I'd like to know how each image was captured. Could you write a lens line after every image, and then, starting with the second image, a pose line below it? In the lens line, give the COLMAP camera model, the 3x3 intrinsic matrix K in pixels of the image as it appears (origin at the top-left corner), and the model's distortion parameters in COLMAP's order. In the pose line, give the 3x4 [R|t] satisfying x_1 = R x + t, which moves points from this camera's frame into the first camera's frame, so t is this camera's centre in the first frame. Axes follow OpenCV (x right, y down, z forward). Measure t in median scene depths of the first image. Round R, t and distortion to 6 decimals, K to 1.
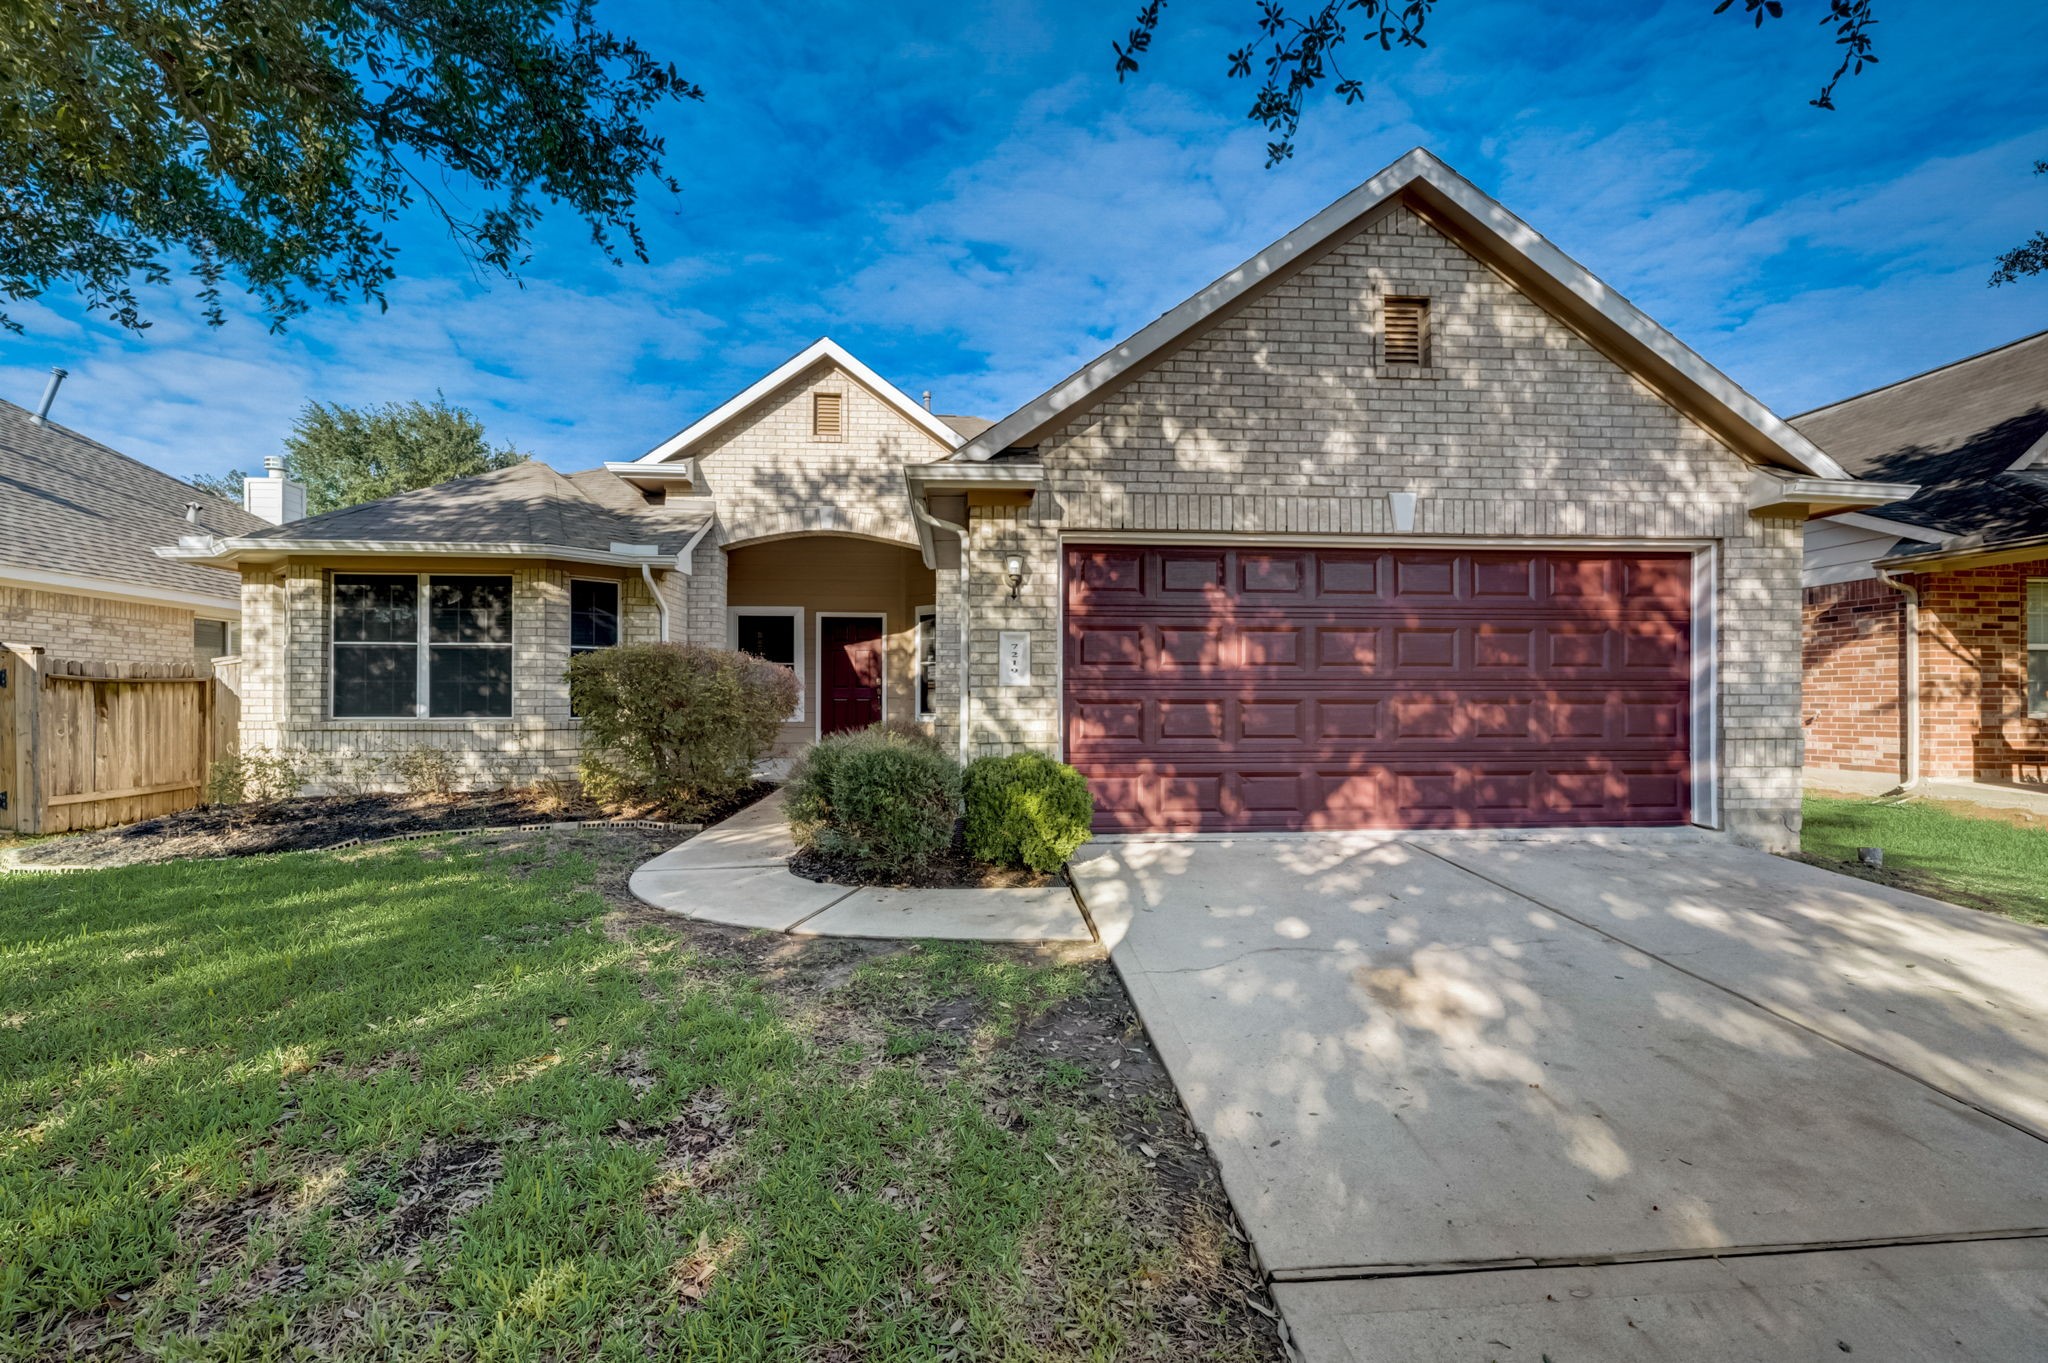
lens RADIAL K [[905.2, 0, 1023.8], [0, 905.2, 690.5], [0, 0, 1]] dist [-0.001134, -0.000176]
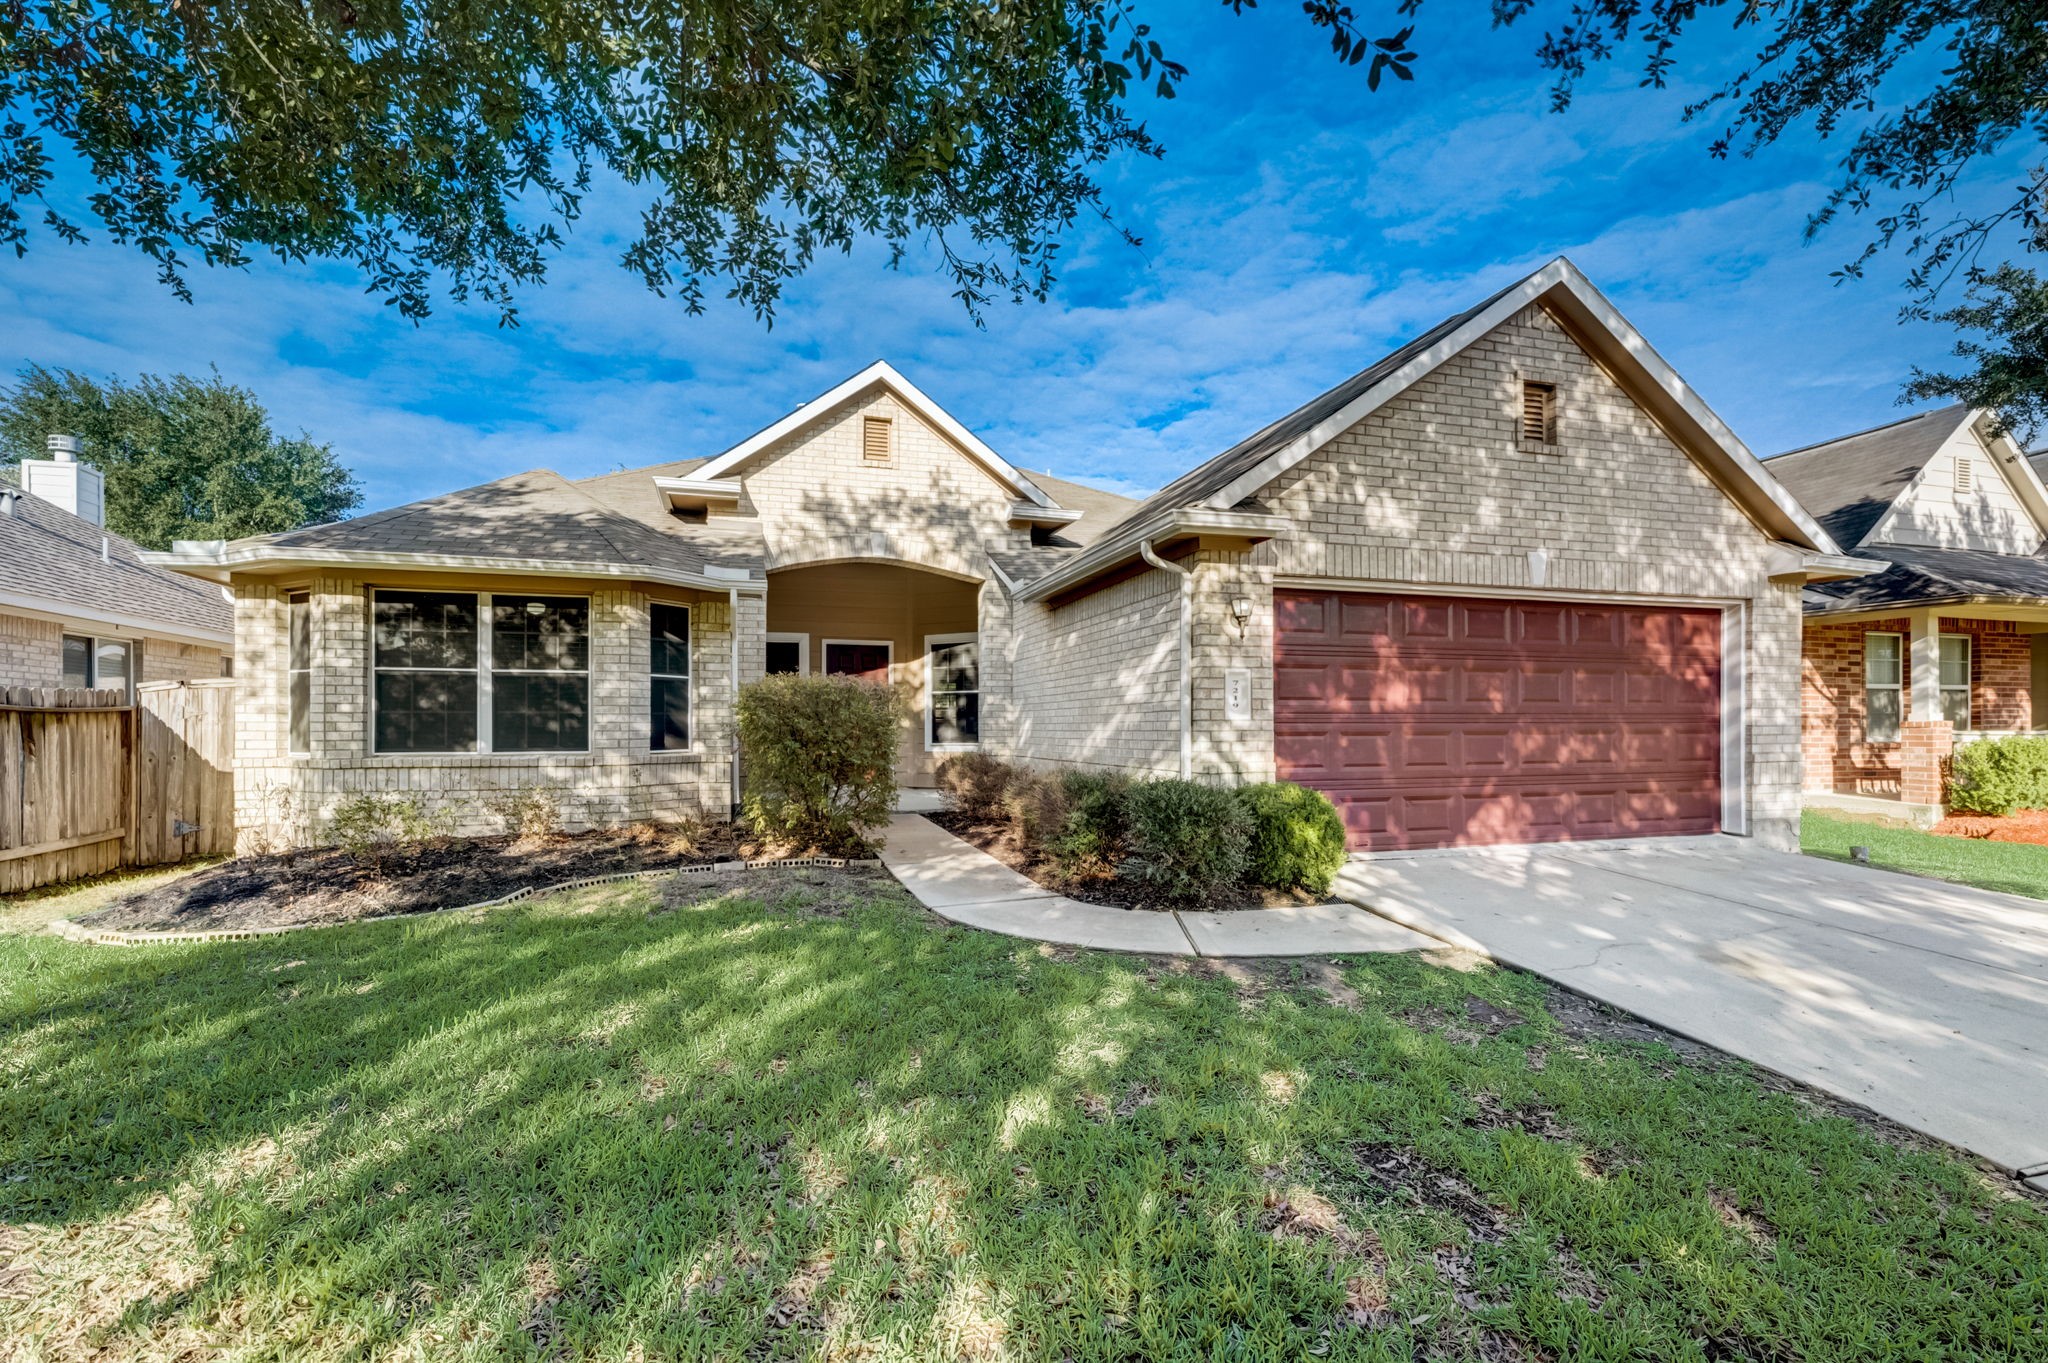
lens RADIAL K [[925.4, 0, 1056.1], [0, 925.4, 691.5], [0, 0, 1]] dist [-0.005078, -0.000239]
pose [[0.979329, 0.007255, 0.202144, -0.299256], [-0.001631, 0.999607, -0.027970, -0.006899], [-0.202268, 0.027062, 0.978956, -0.010144]]
